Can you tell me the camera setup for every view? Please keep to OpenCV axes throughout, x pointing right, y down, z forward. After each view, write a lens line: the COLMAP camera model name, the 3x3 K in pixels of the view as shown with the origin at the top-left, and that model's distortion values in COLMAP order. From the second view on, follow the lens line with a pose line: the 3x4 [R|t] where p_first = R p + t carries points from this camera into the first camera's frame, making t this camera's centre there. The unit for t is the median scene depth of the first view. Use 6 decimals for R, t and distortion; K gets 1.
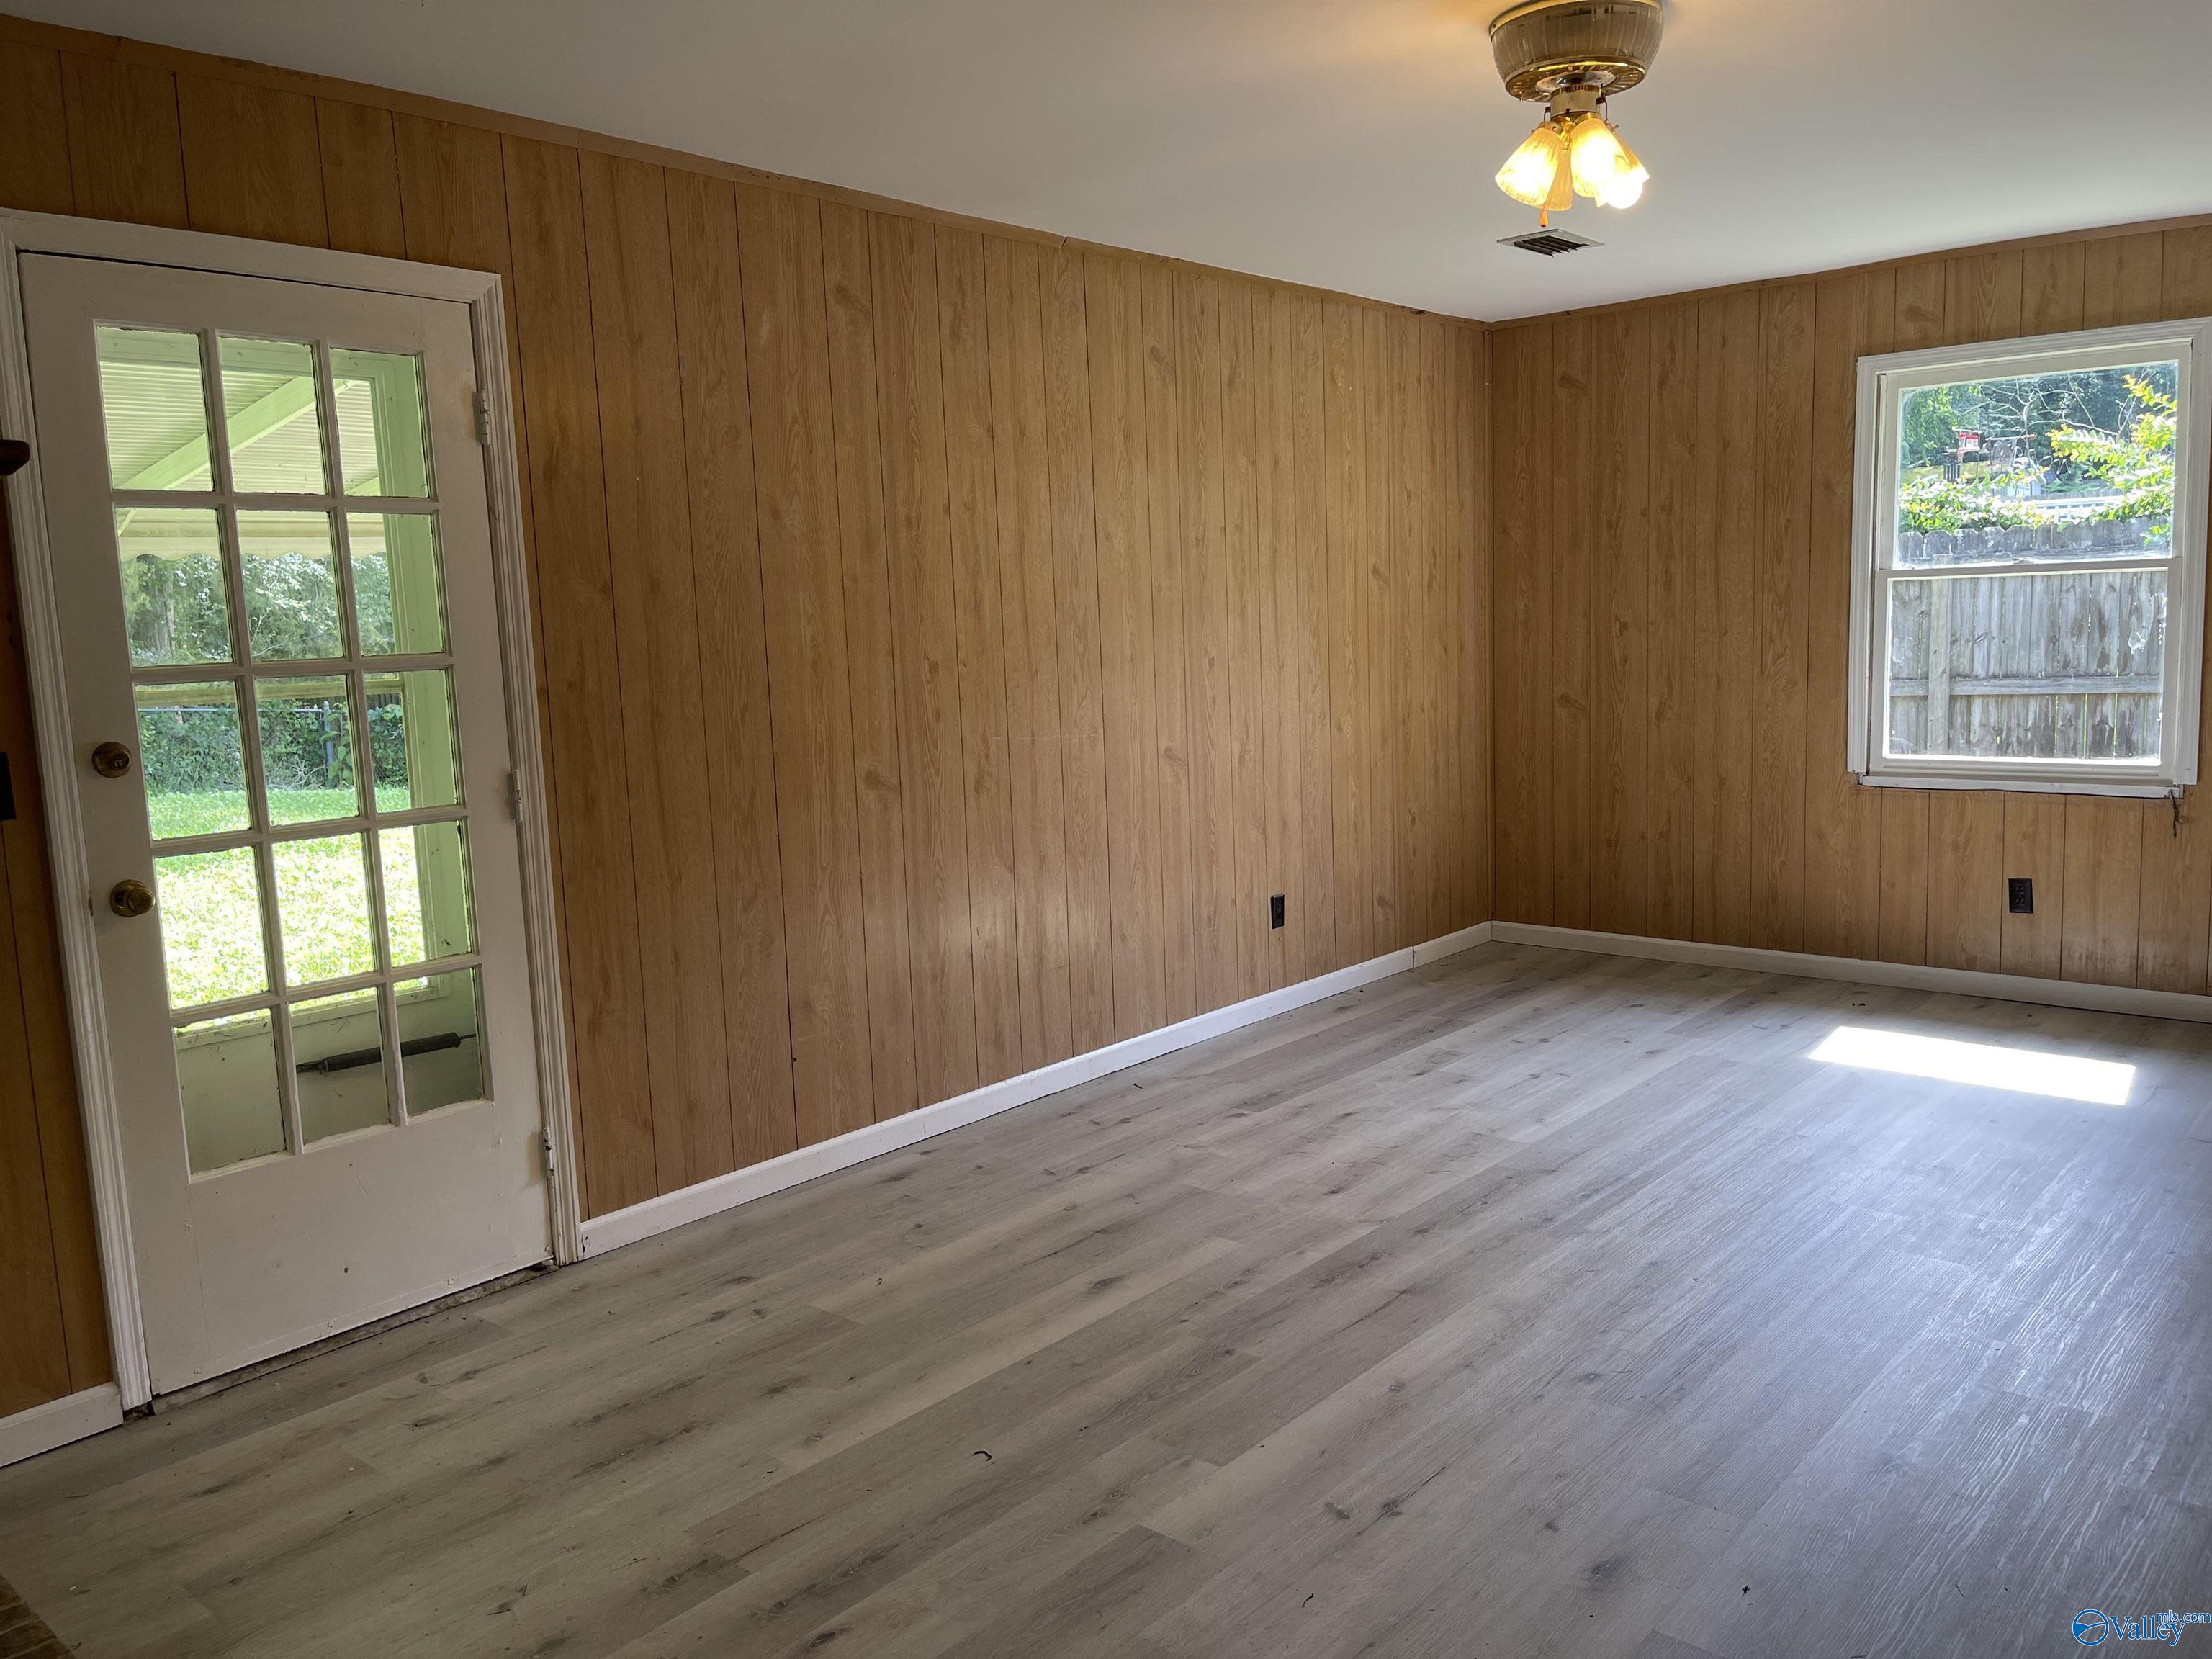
lens RADIAL K [[1659.3, 0, 1109.8], [0, 1659.3, 837.5], [0, 0, 1]] dist [0.068888, -0.087102]
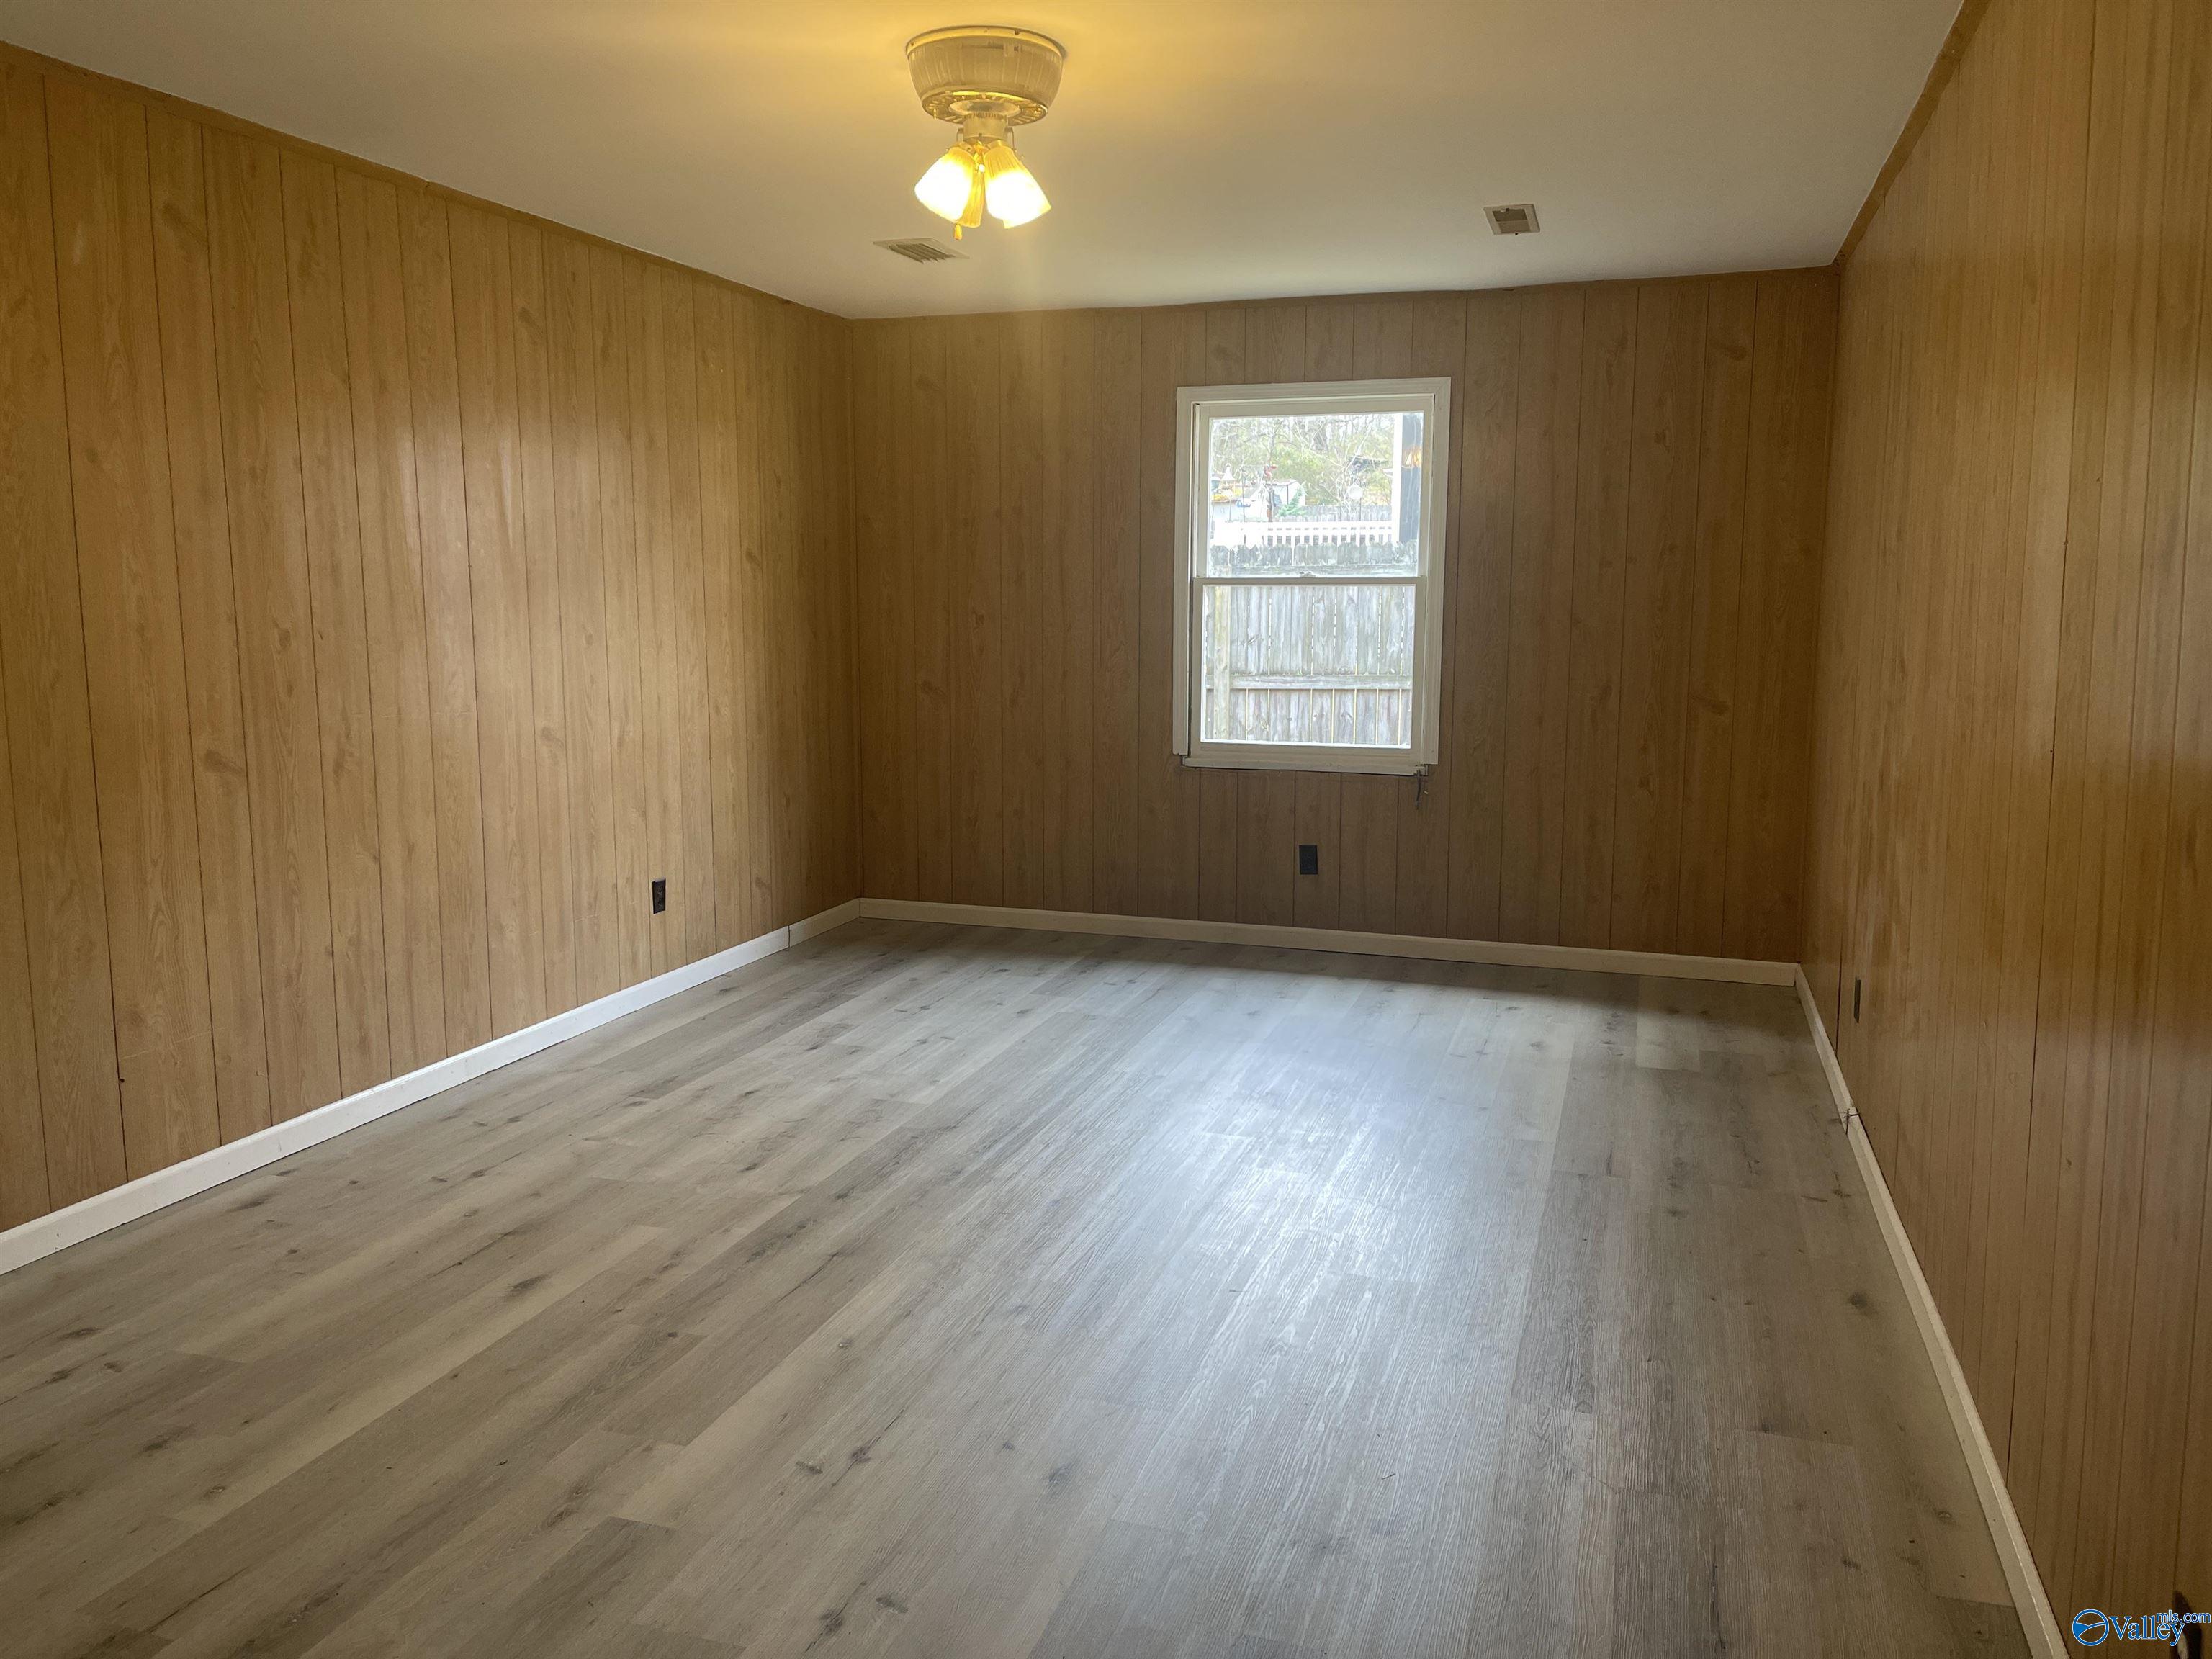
lens RADIAL K [[1659.3, 0, 1081.2], [0, 1659.3, 817.6], [0, 0, 1]] dist [0.068888, -0.087102]
pose [[0.923364, -0.015076, 0.383630, -0.063319], [0.016606, 0.999862, -0.000677, 0.004537], [-0.383567, 0.006996, 0.923487, -0.009720]]
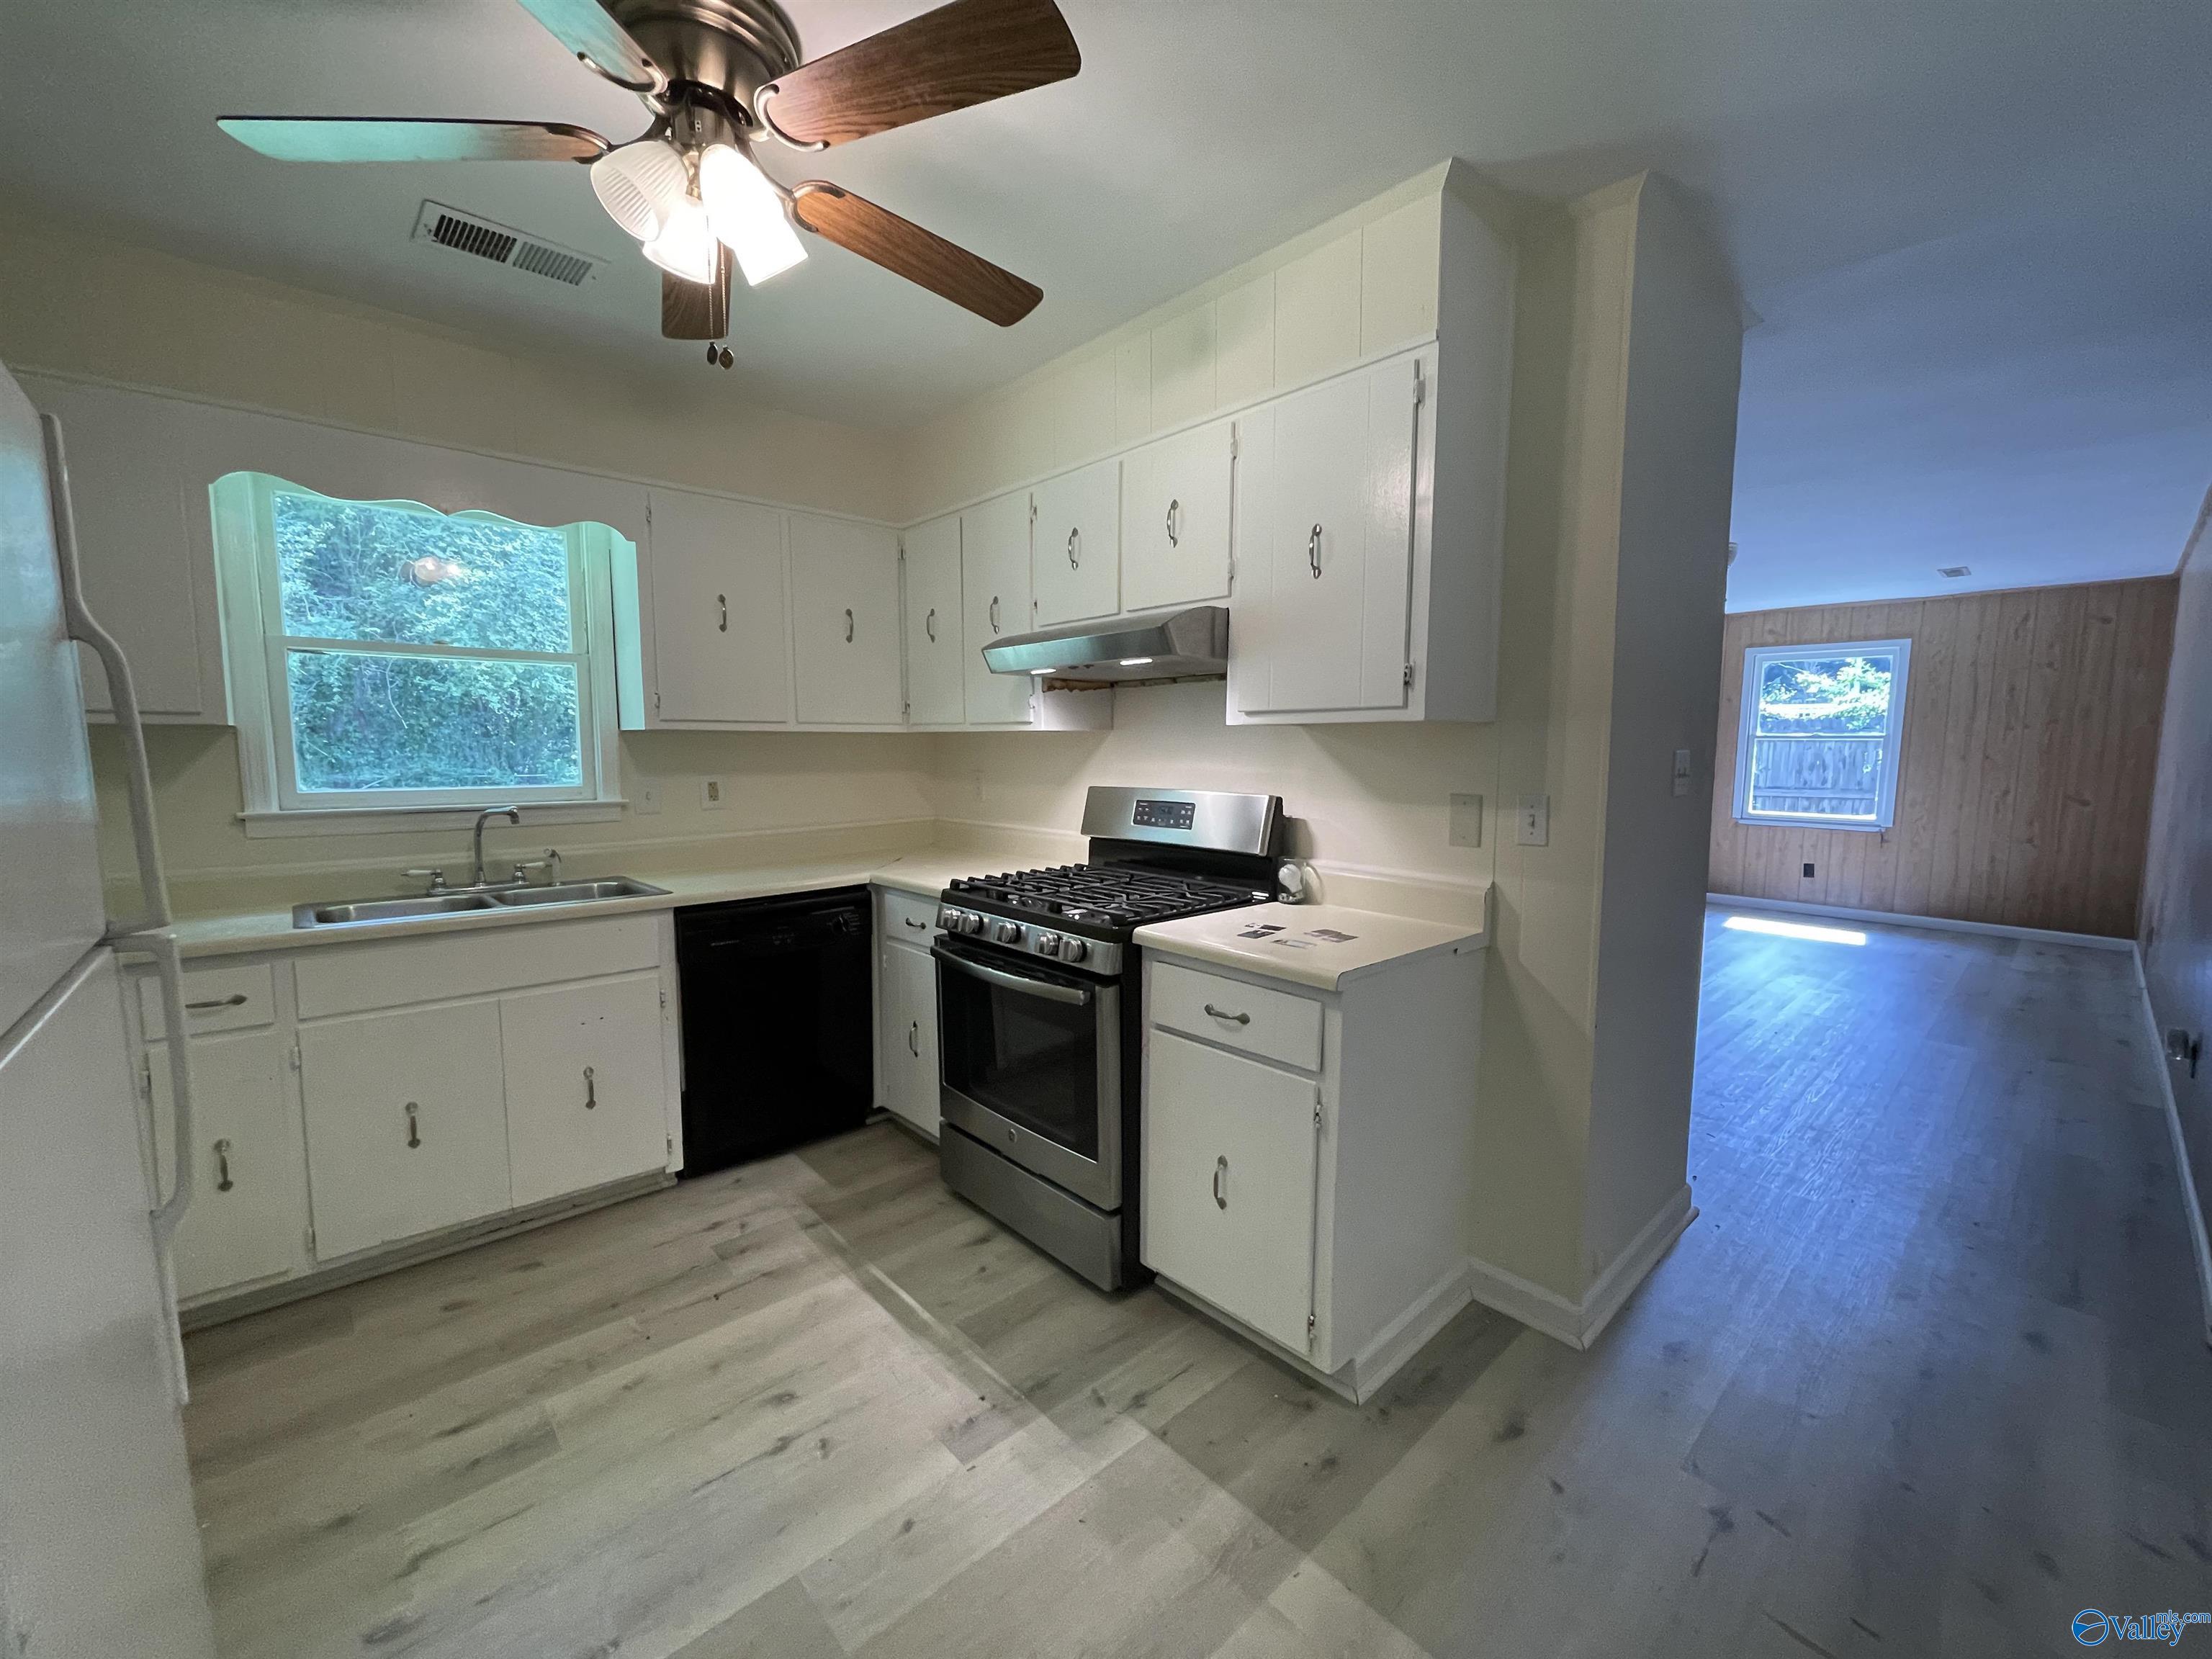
lens RADIAL K [[889.6, 0, 1101.9], [0, 889.6, 837.9], [0, 0, 1]] dist [0.003199, -0.002438]
pose [[0.992506, 0.053691, -0.109766, -0.445642], [-0.056694, 0.998093, -0.024420, 0.102992], [0.108245, 0.030460, 0.993657, -0.521956]]
